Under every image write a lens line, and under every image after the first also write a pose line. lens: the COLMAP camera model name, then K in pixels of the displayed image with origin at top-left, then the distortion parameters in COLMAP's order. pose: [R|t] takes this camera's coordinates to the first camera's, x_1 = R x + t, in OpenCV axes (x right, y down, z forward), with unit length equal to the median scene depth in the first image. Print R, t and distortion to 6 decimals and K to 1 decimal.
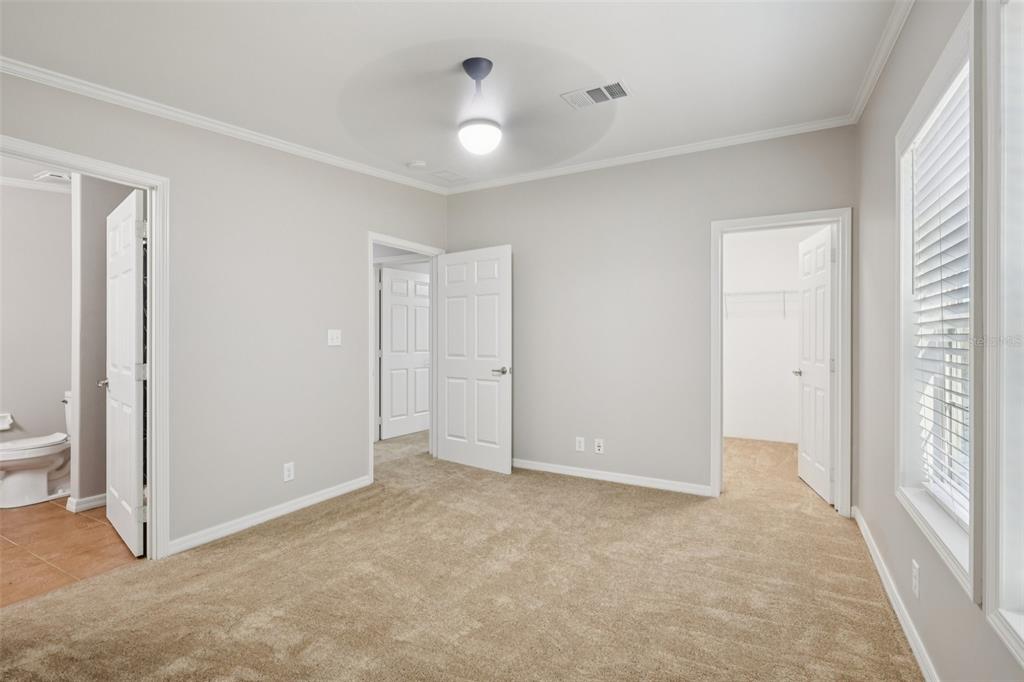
lens RADIAL K [[476.0, 0, 512.1], [0, 476.0, 337.9], [0, 0, 1]] dist [-0.009324, 0.002008]
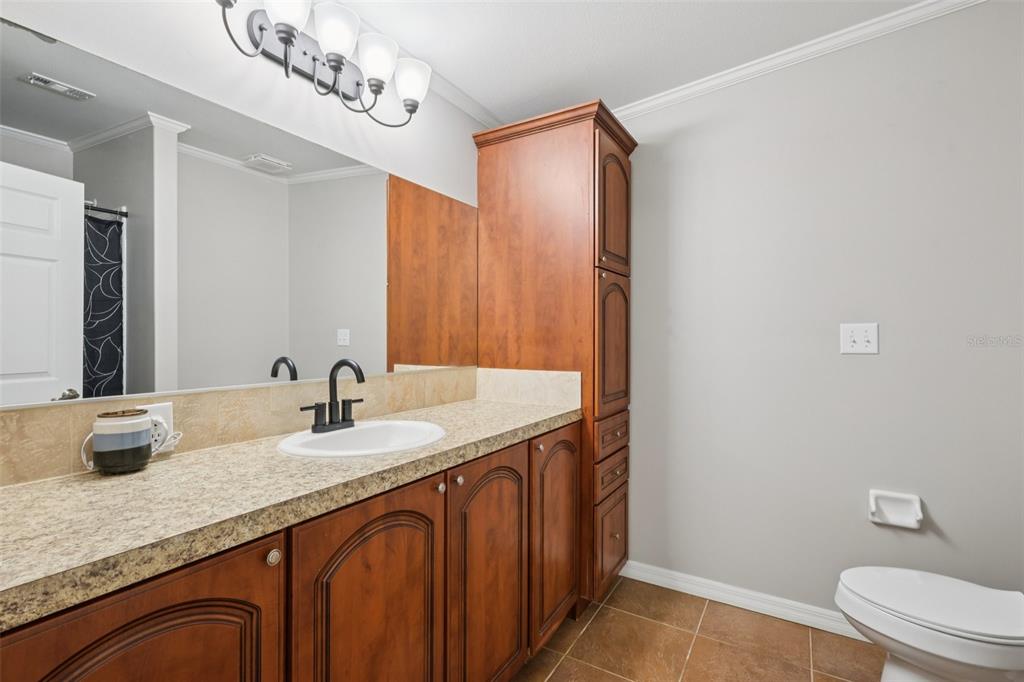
lens RADIAL K [[476.0, 0, 512.0], [0, 476.0, 338.0], [0, 0, 1]] dist [-0.009324, 0.002008]
pose [[-0.034682, 0.003174, -0.999393, -0.572434], [-0.003902, 0.999987, 0.003311, -0.000630], [0.999391, 0.004014, -0.034669, 0.605490]]
